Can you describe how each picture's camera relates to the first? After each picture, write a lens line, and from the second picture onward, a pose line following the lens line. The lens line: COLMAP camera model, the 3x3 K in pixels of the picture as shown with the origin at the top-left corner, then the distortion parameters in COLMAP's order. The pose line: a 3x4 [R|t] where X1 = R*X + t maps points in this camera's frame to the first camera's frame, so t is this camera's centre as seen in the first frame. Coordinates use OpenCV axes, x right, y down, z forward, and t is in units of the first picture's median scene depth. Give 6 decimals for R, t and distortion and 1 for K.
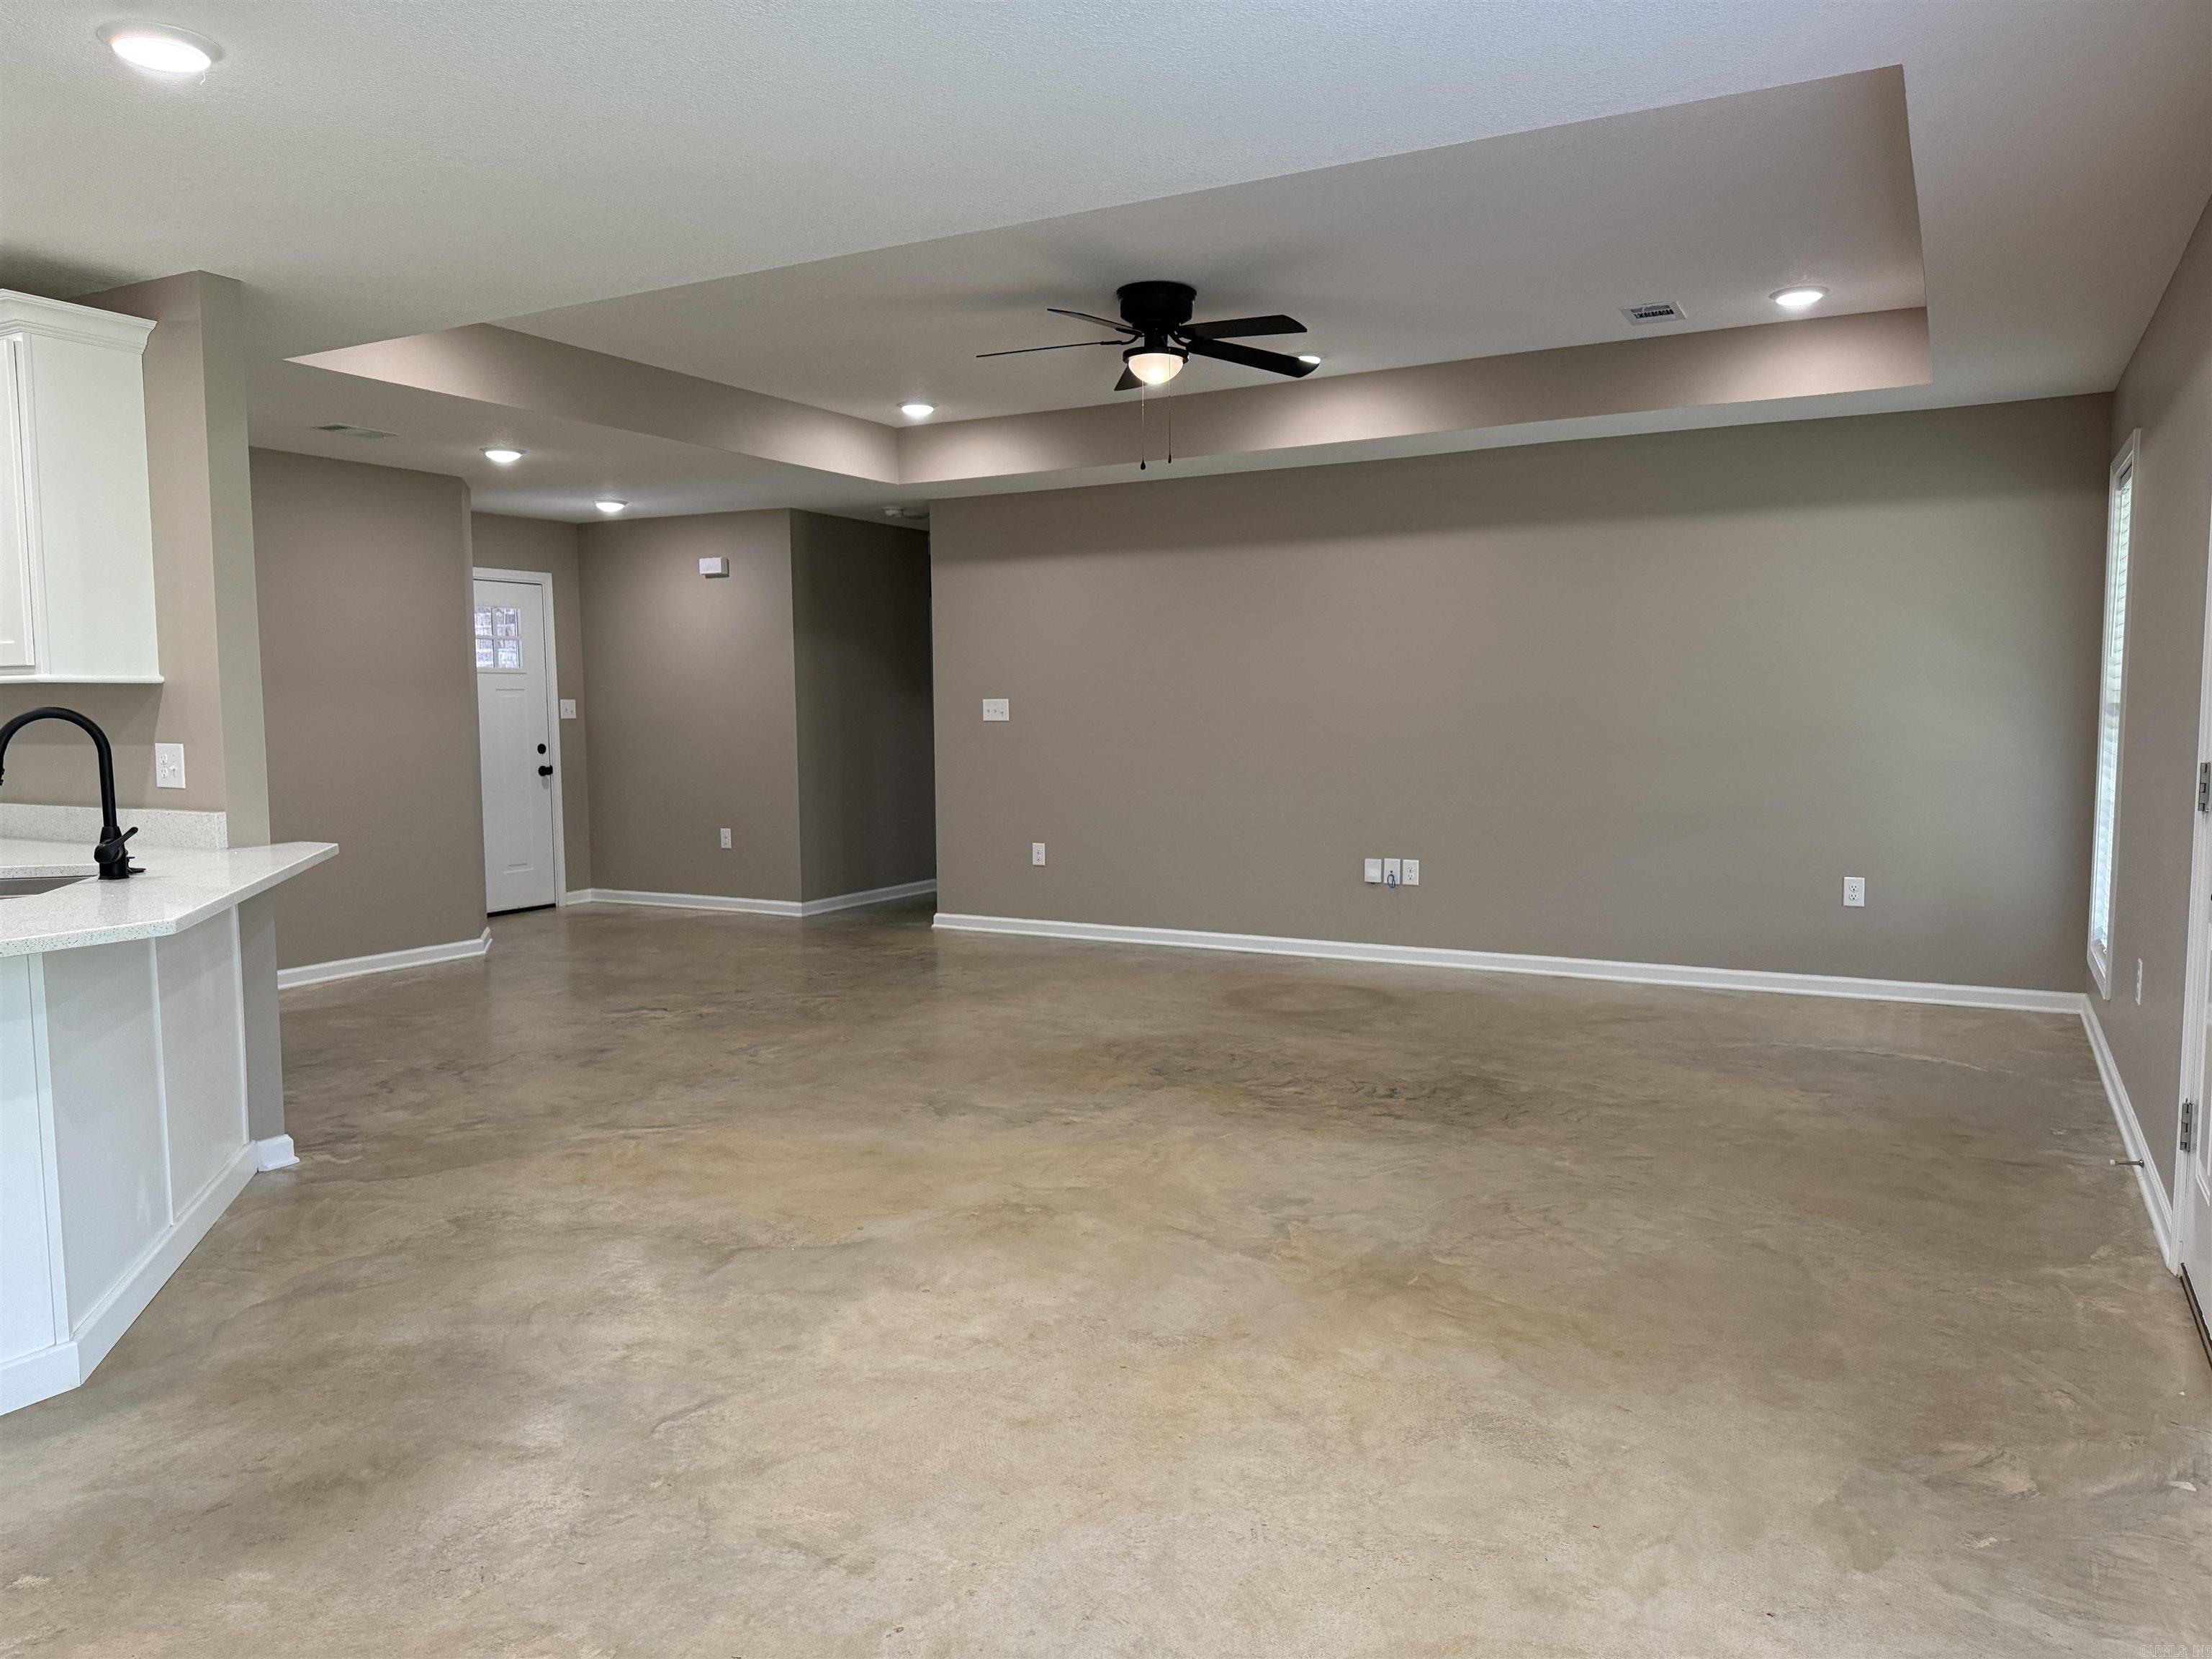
lens RADIAL K [[1557.0, 0, 1105.5], [0, 1557.0, 824.5], [0, 0, 1]] dist [0.063787, -0.080153]
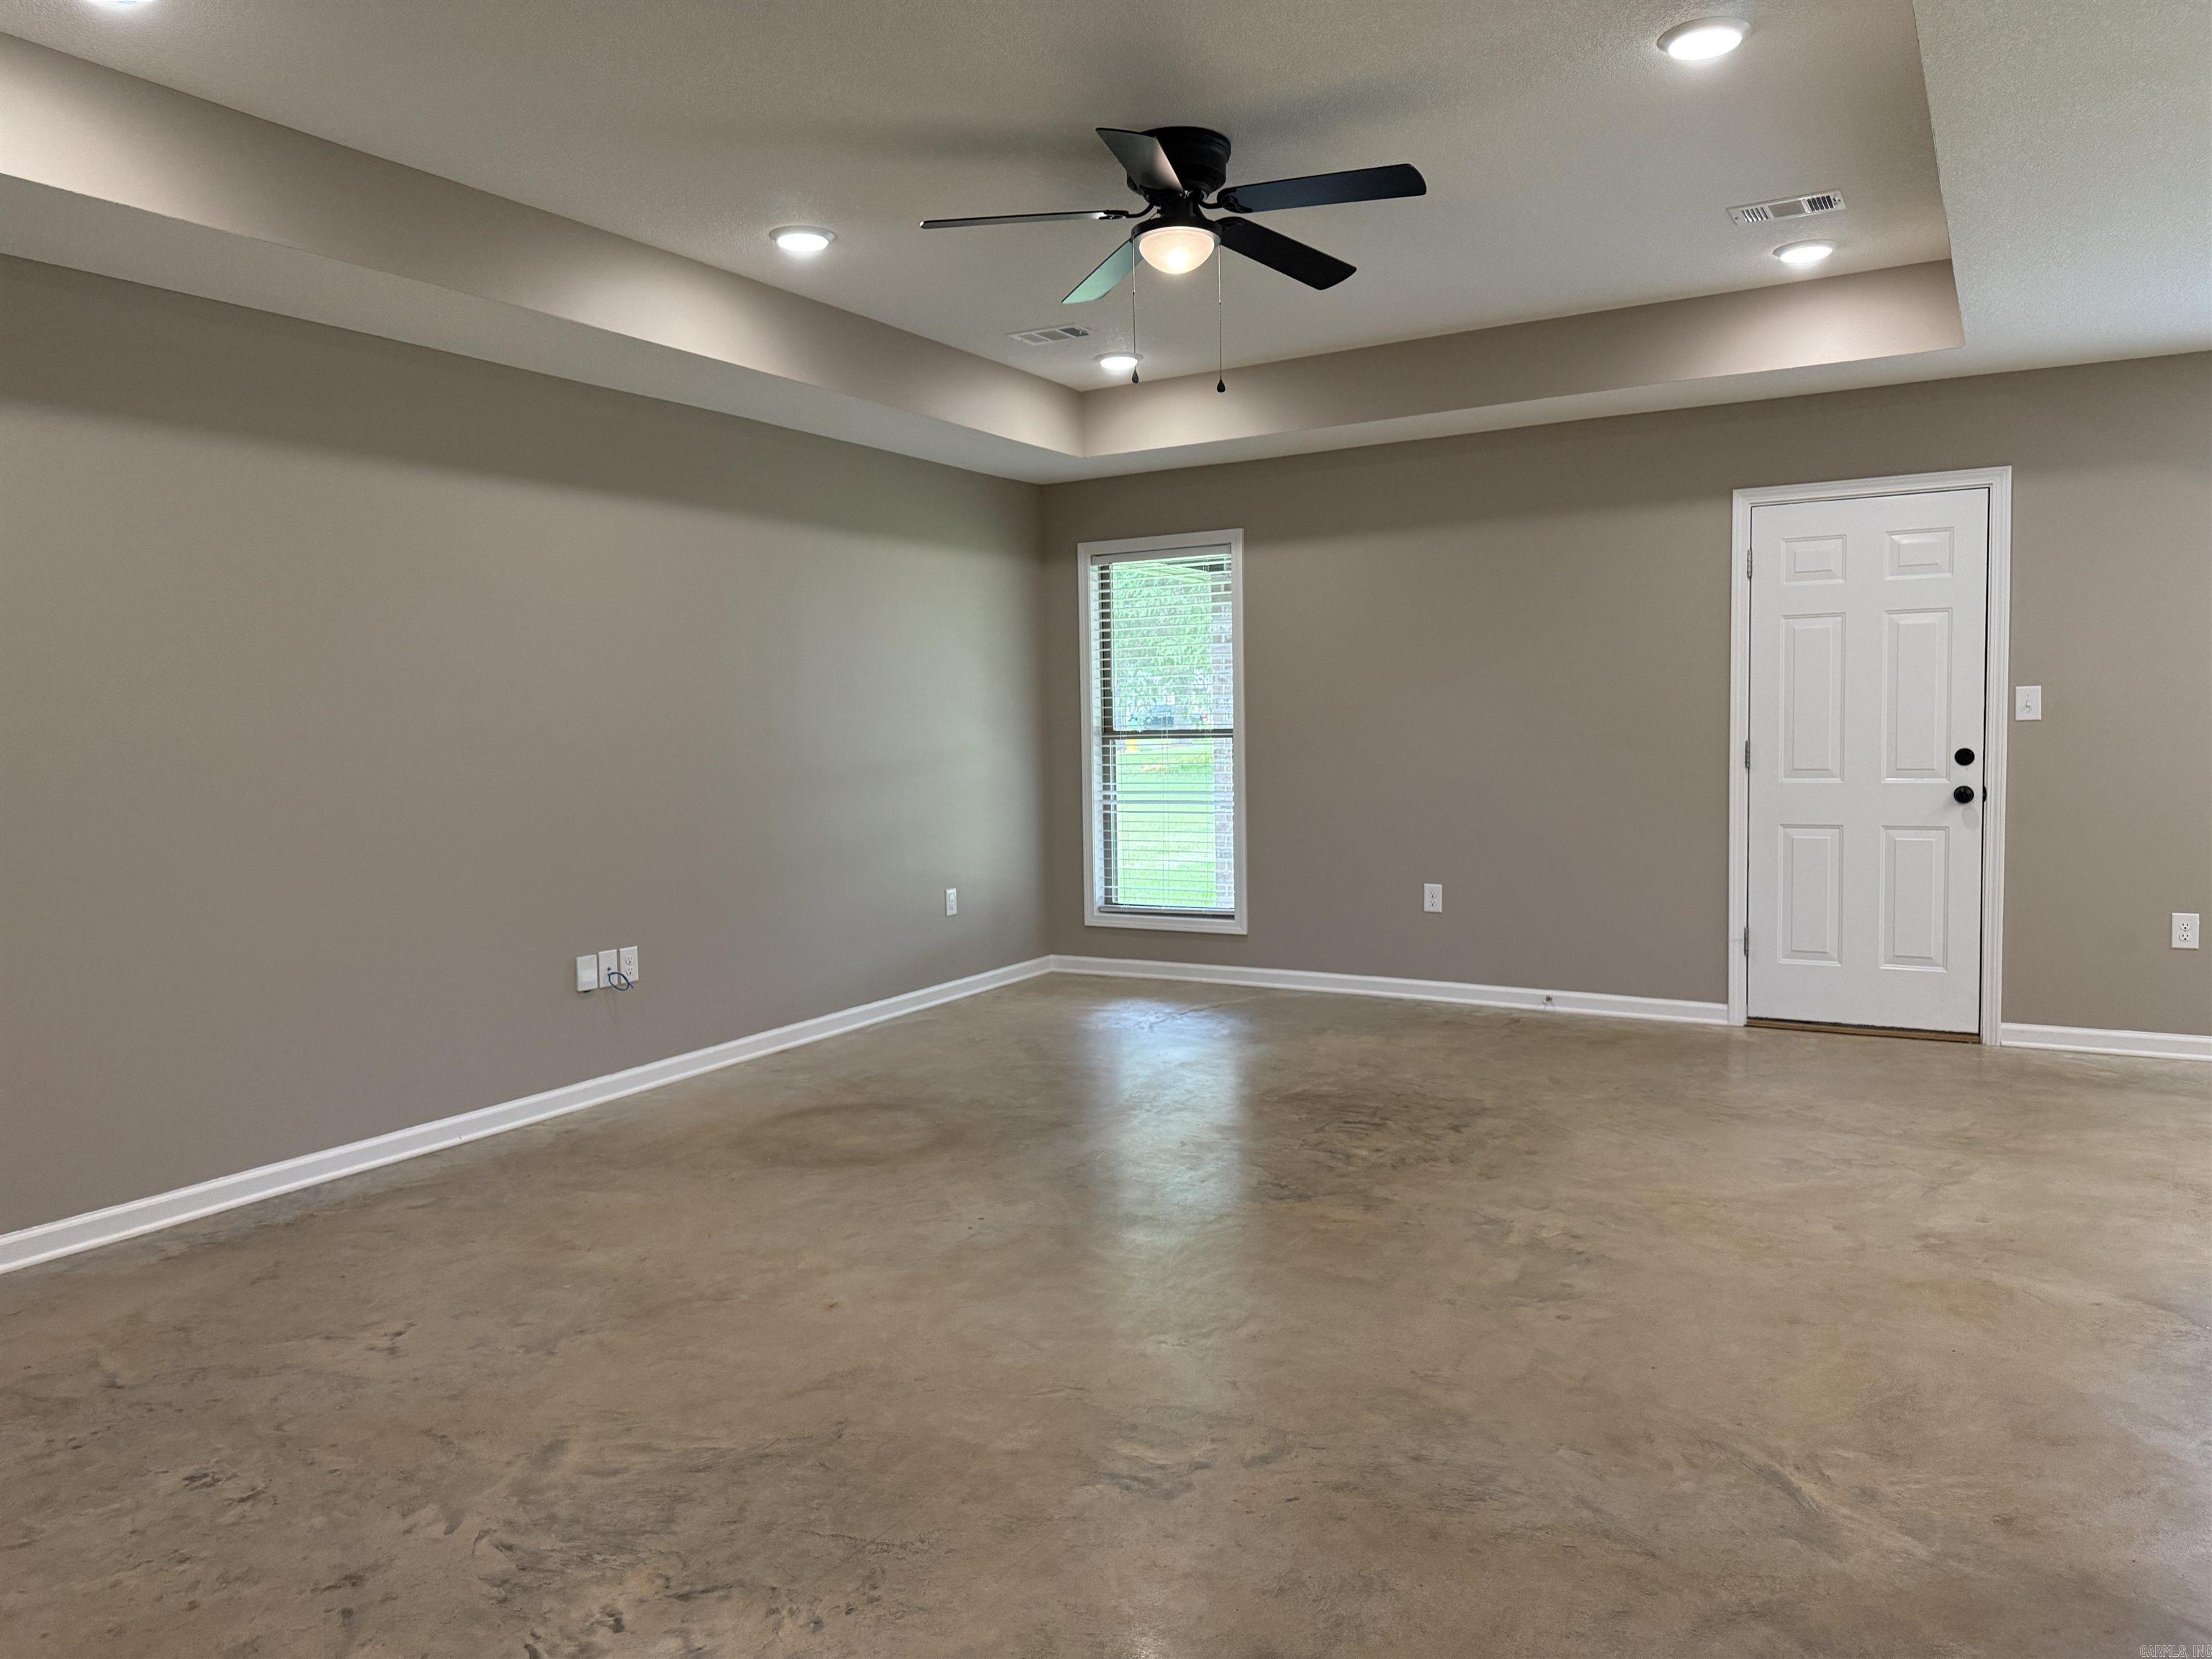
lens RADIAL K [[1557.0, 0, 1100.3], [0, 1557.0, 833.2], [0, 0, 1]] dist [0.063787, -0.080153]
pose [[0.029517, -0.064873, 0.997457, -0.970389], [0.097265, 0.993342, 0.061727, -0.100363], [-0.994821, 0.095196, 0.035630, 1.418730]]
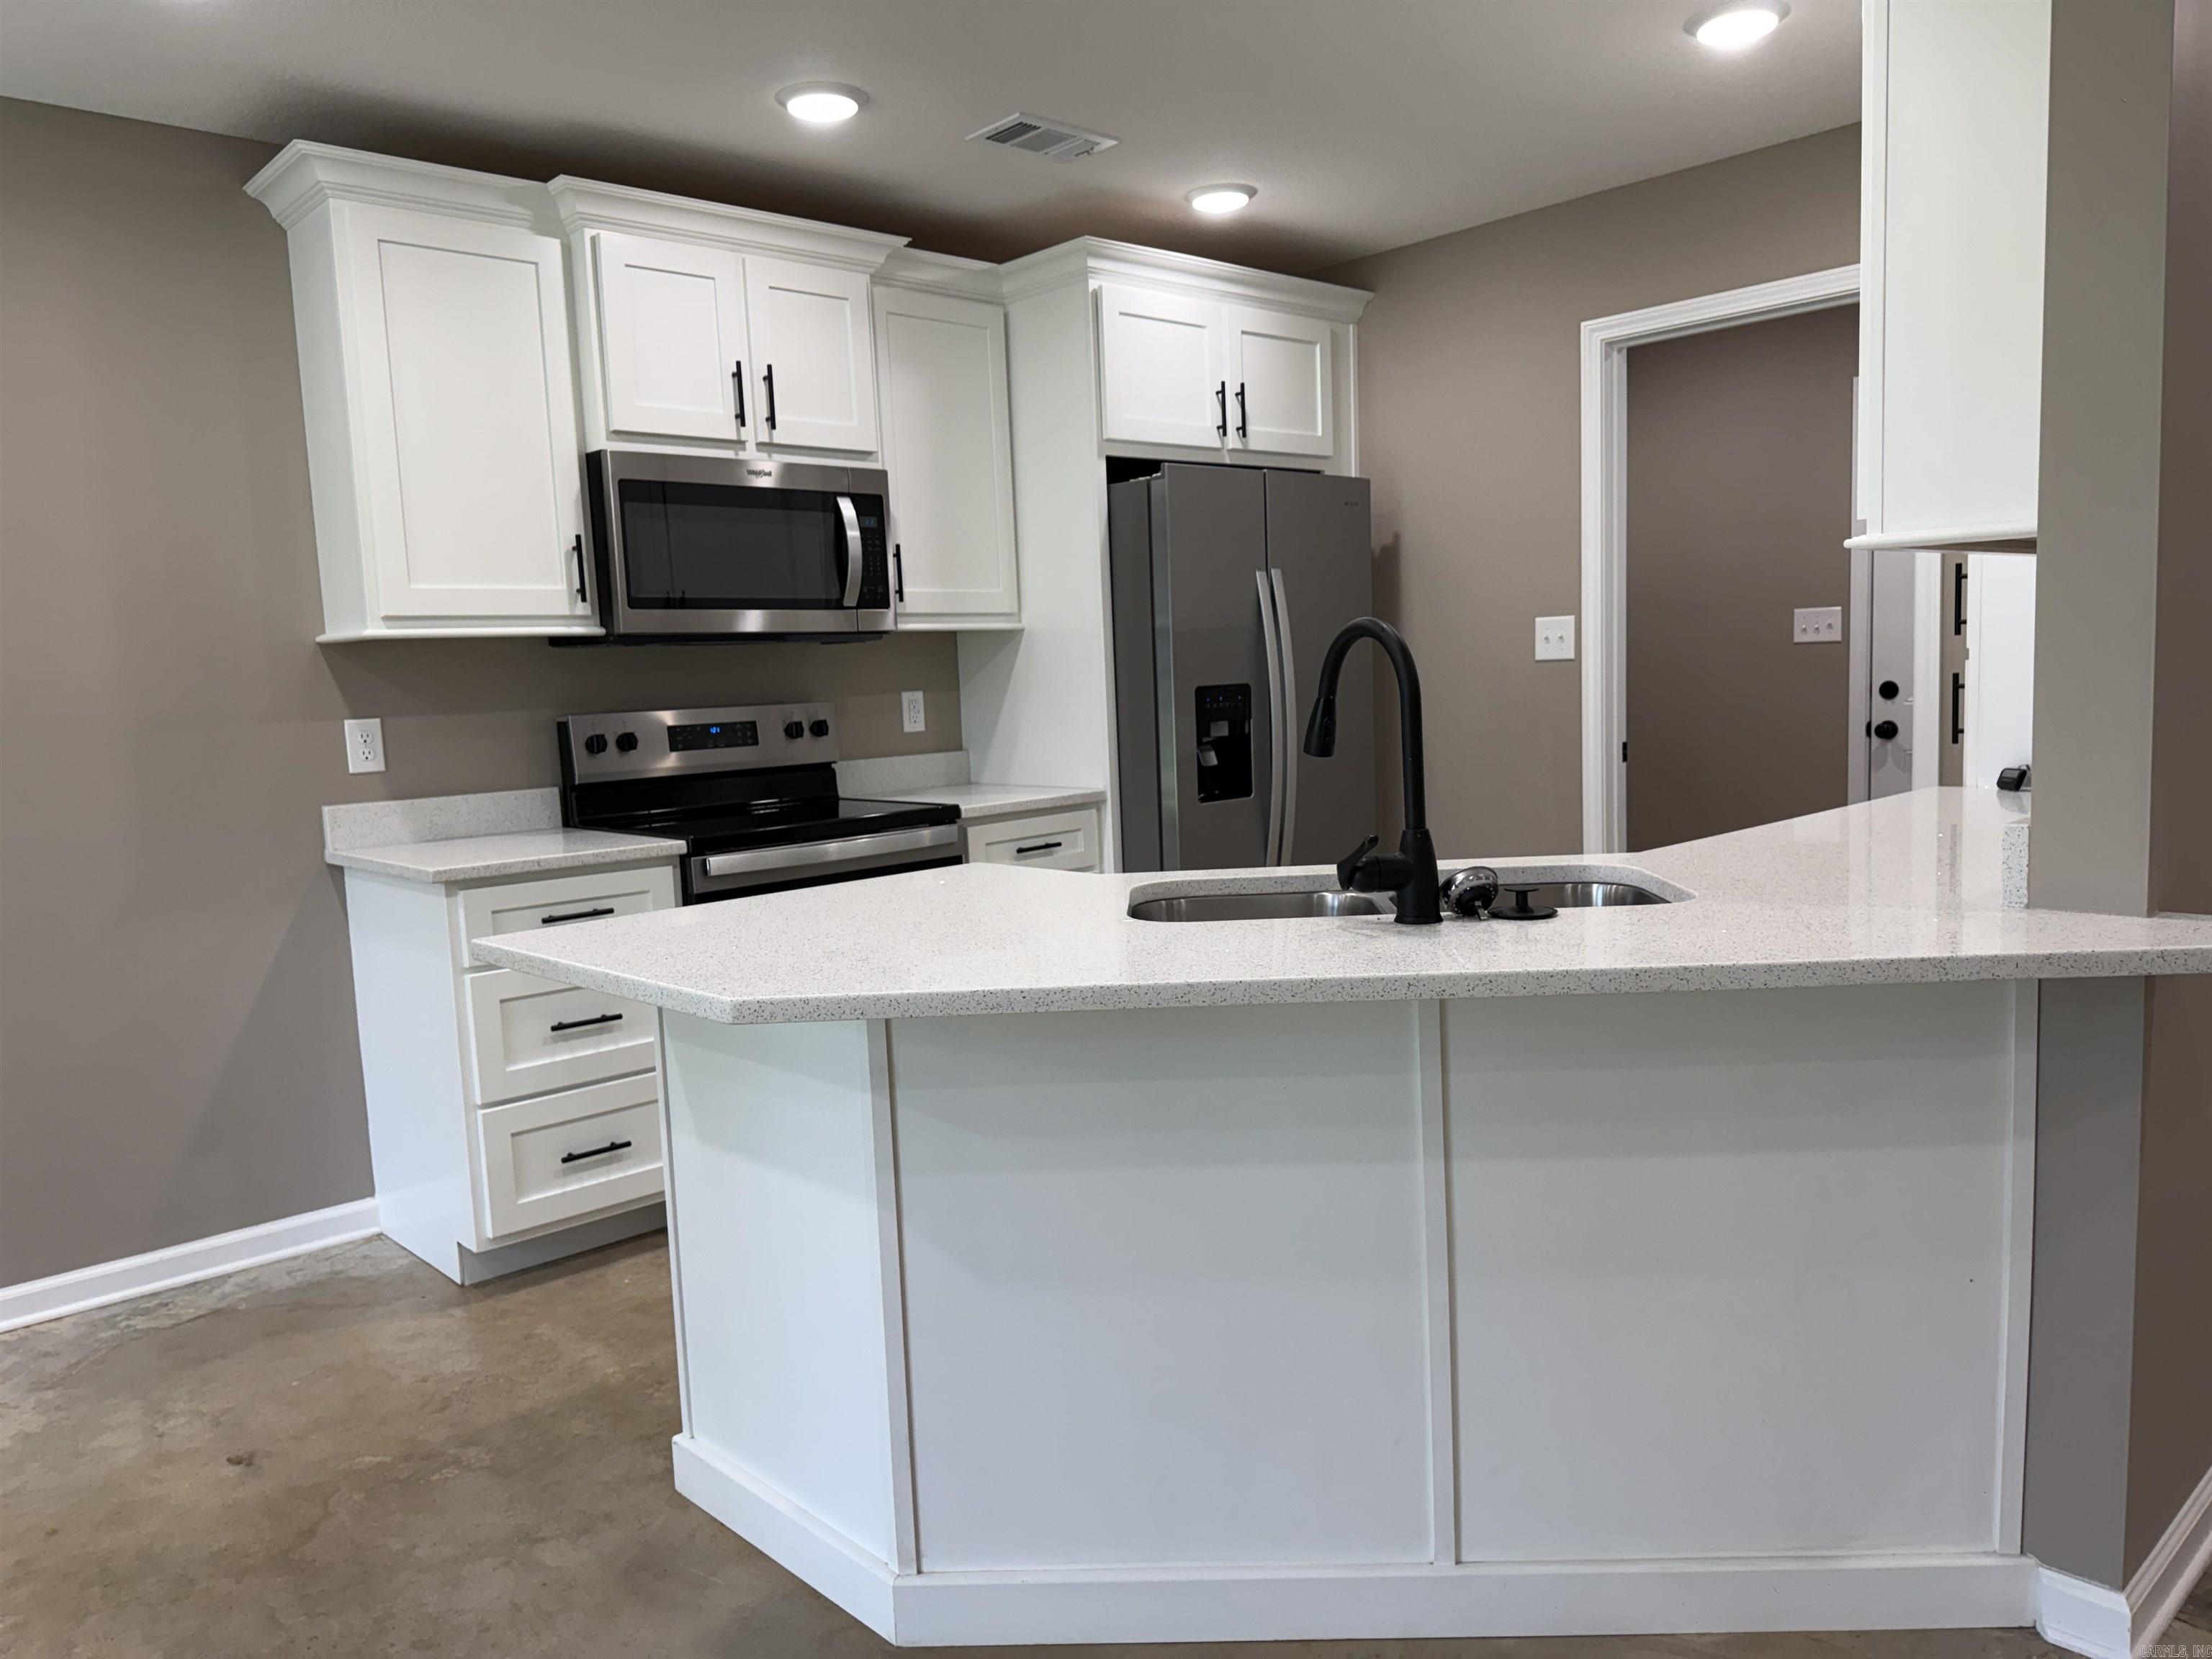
lens RADIAL K [[1557.0, 0, 1095.5], [0, 1557.0, 835.5], [0, 0, 1]] dist [0.063787, -0.080153]
pose [[-0.323760, 0.125142, -0.937827, -0.066068], [-0.025913, 0.989670, 0.141006, -0.063433], [0.945784, 0.069954, -0.317173, 0.946036]]
